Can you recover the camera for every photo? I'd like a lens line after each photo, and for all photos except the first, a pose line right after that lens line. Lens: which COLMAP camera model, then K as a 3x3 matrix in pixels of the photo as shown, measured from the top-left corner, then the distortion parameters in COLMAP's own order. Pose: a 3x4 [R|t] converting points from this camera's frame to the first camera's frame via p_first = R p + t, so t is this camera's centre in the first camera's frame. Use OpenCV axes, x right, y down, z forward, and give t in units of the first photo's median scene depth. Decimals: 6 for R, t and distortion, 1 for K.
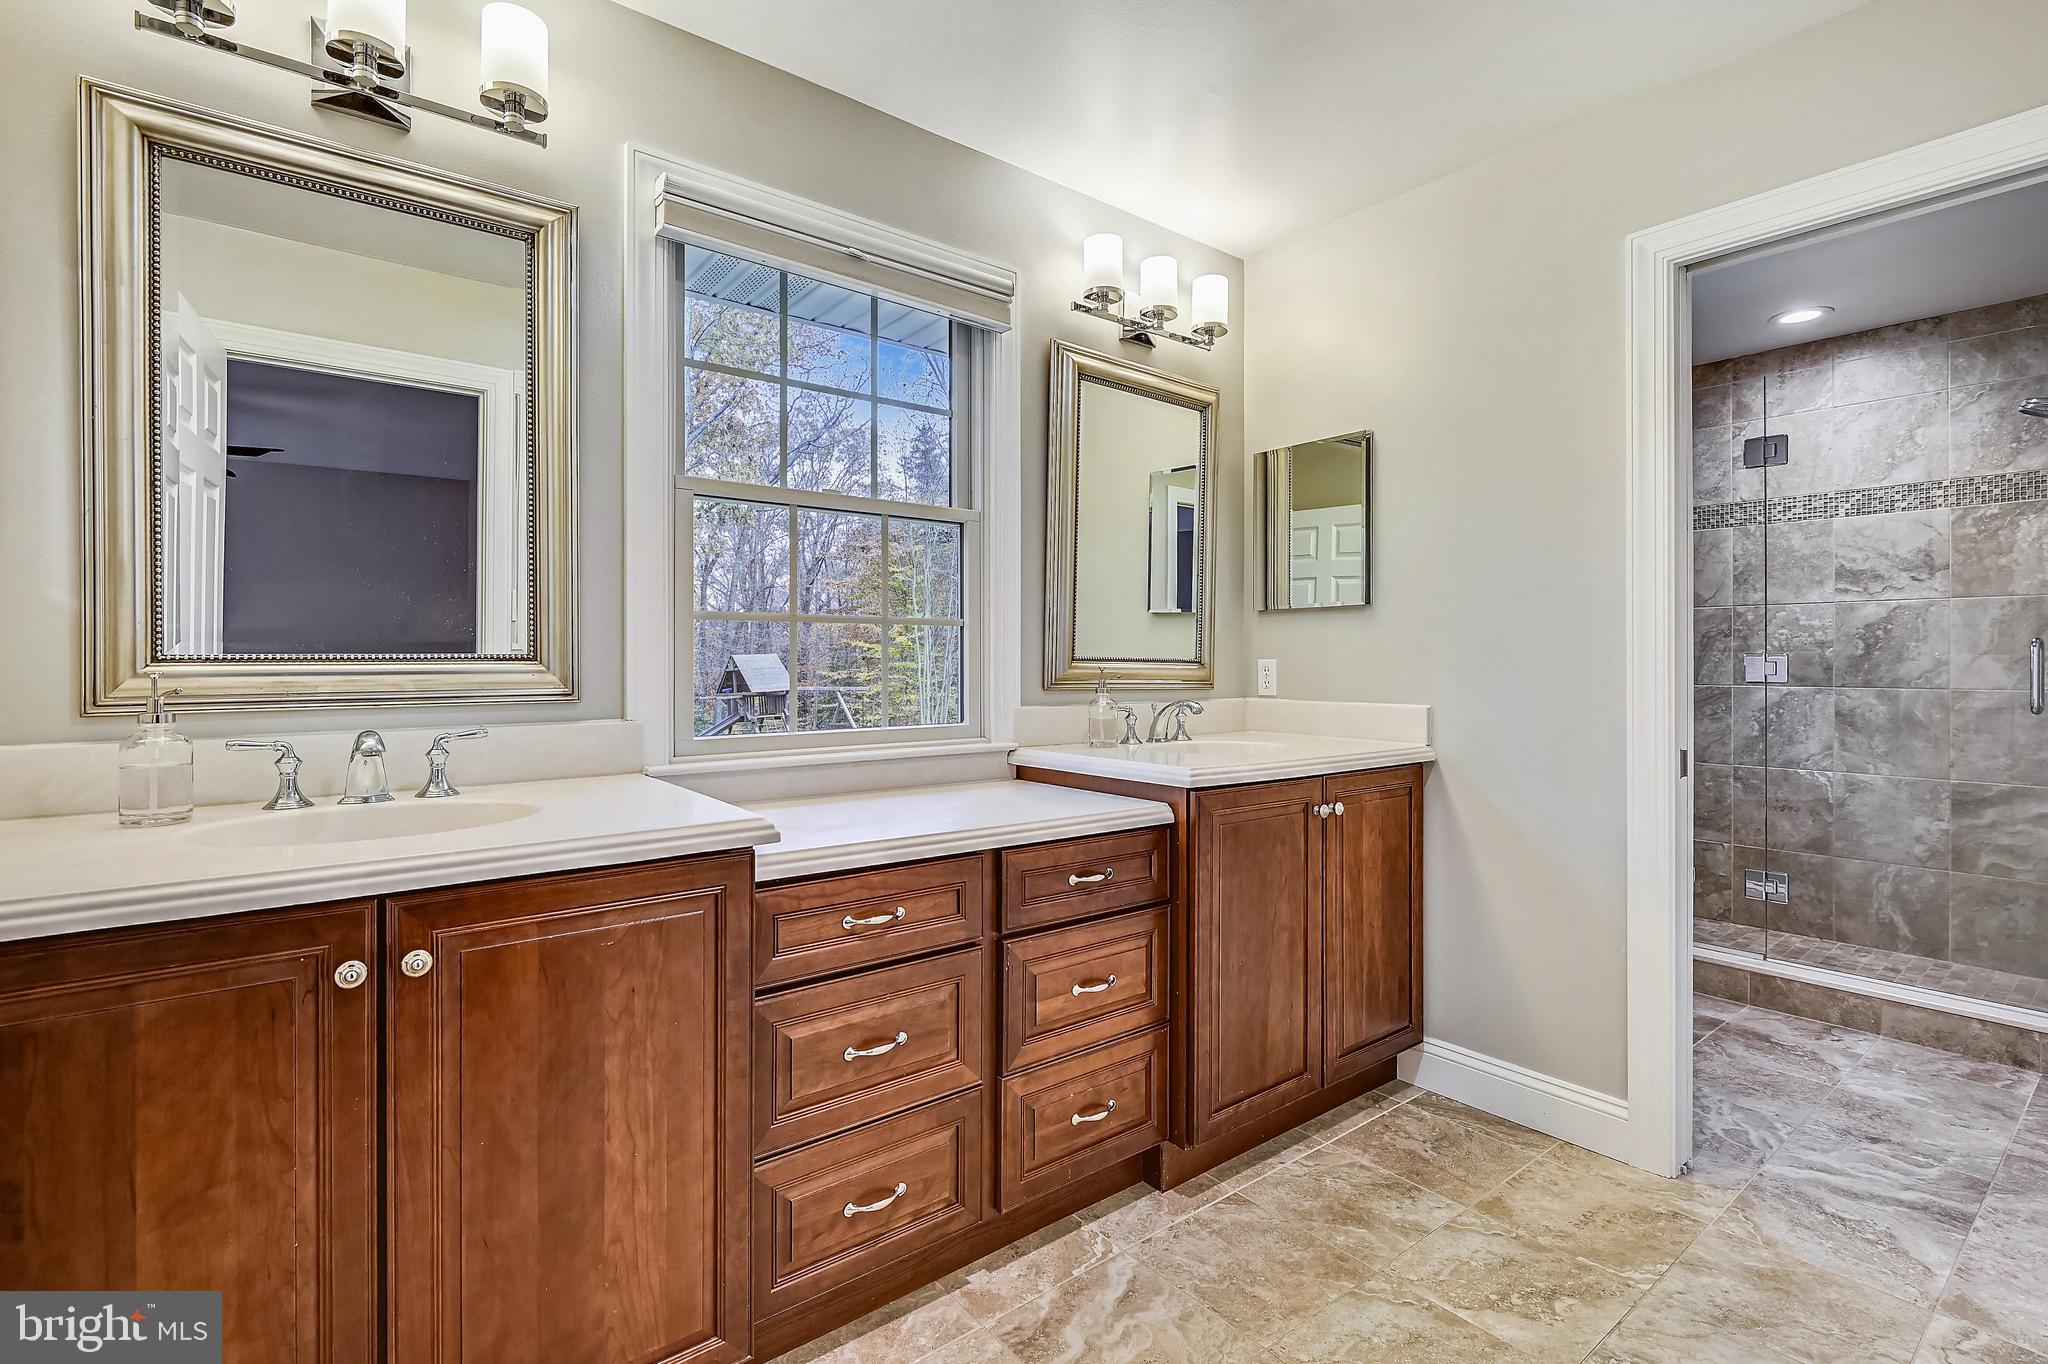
lens RADIAL K [[943.9, 0, 1025.8], [0, 943.9, 674.9], [0, 0, 1]] dist [0.000907, 0.000506]
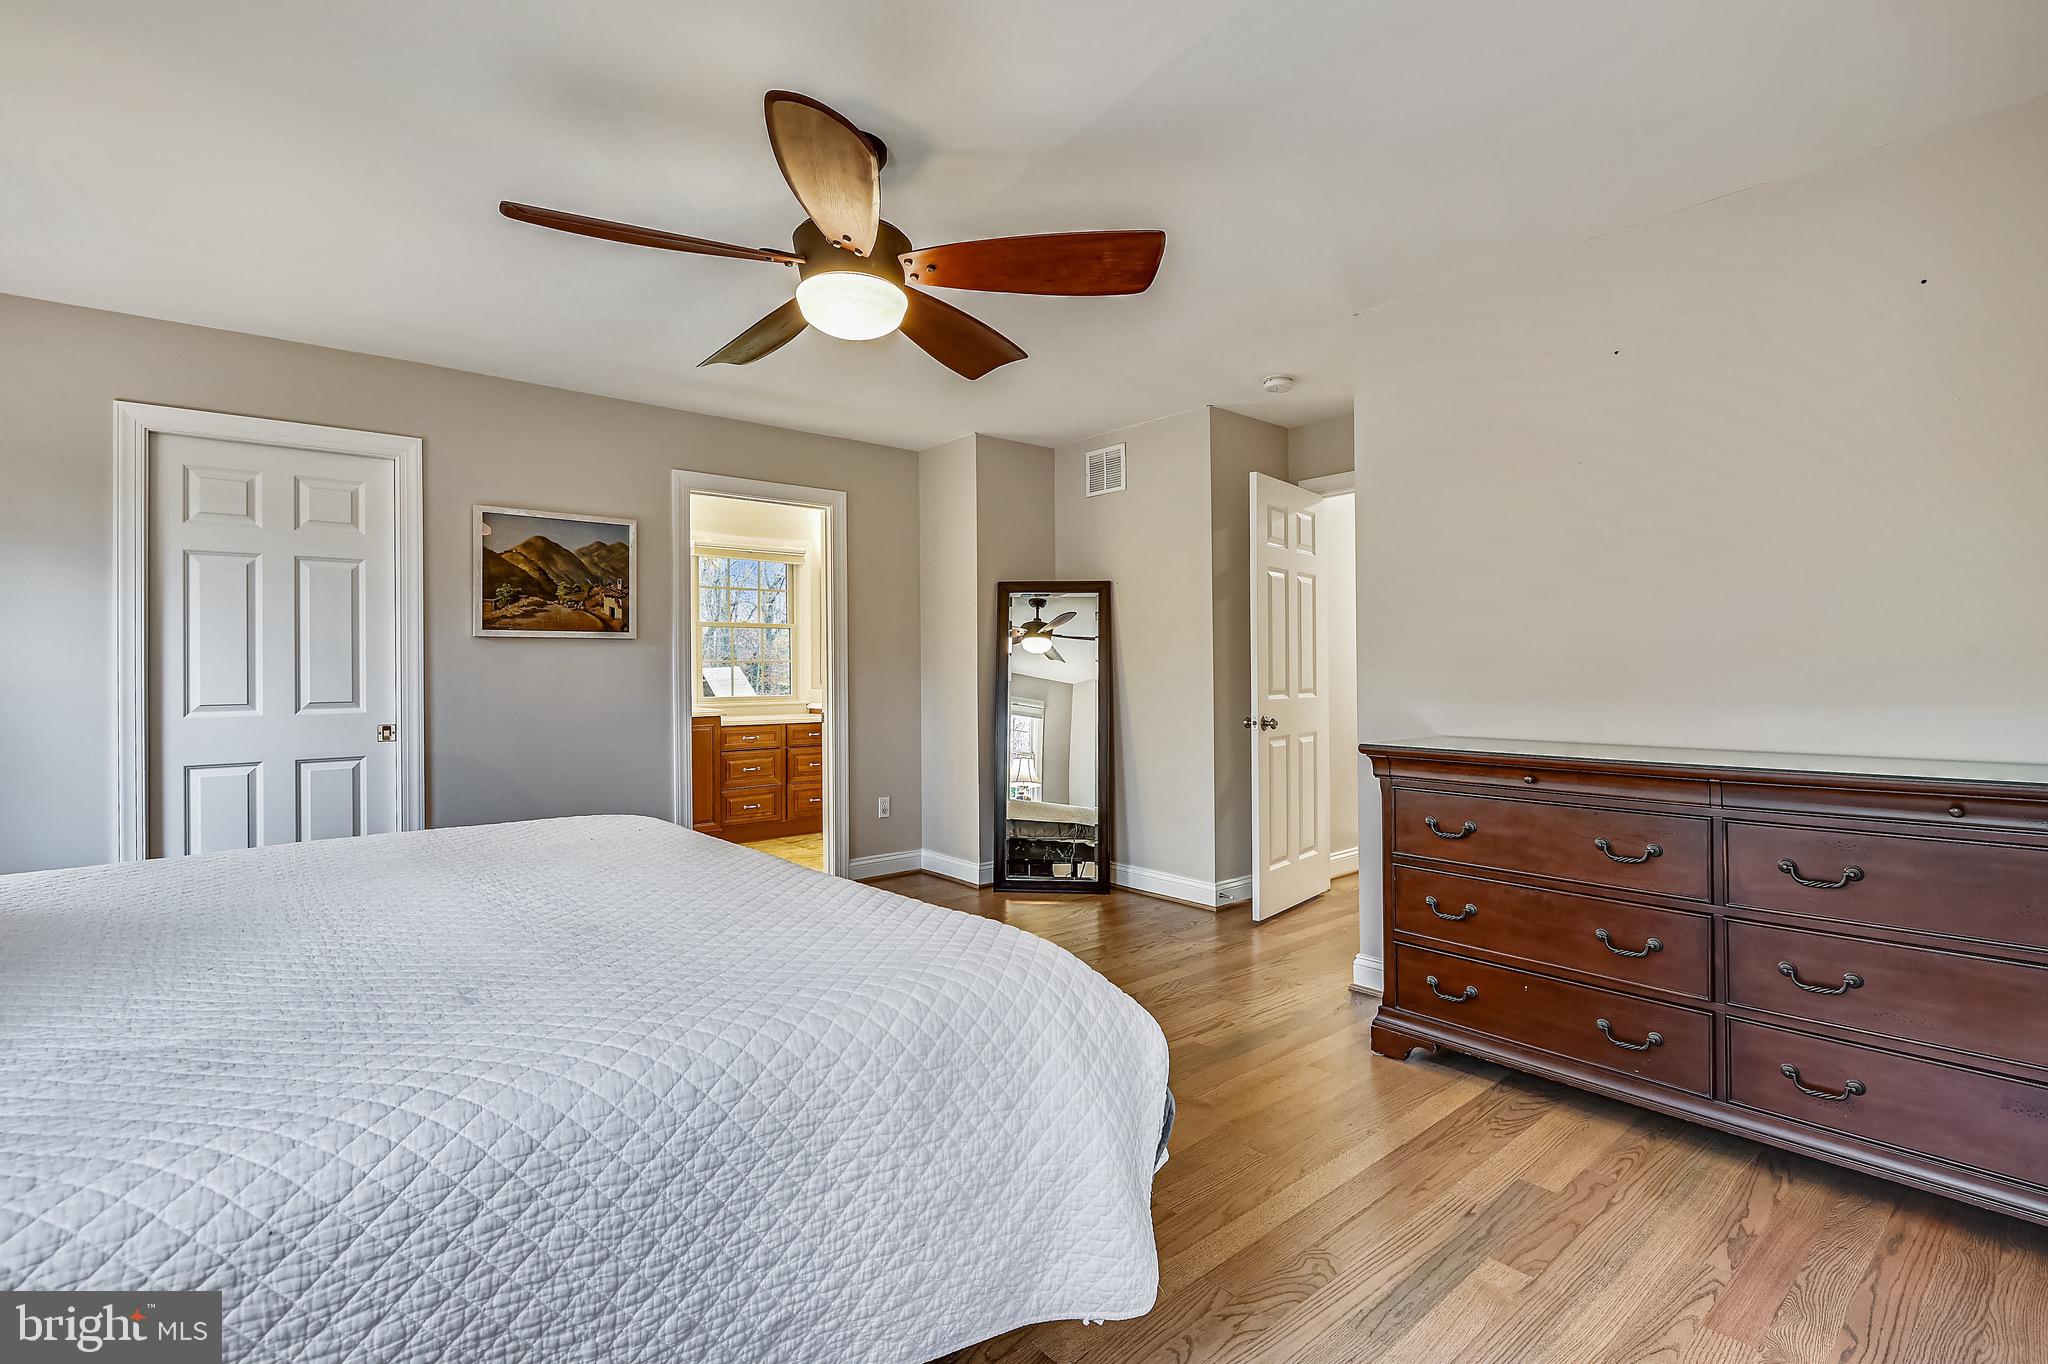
lens RADIAL K [[943.9, 0, 1018.2], [0, 943.9, 683.6], [0, 0, 1]] dist [0.000907, 0.000506]
pose [[0.999647, -0.007320, 0.025540, 0.784044], [0.007379, 0.999970, -0.002208, 0.038660], [-0.025523, 0.002396, 0.999671, -2.731807]]
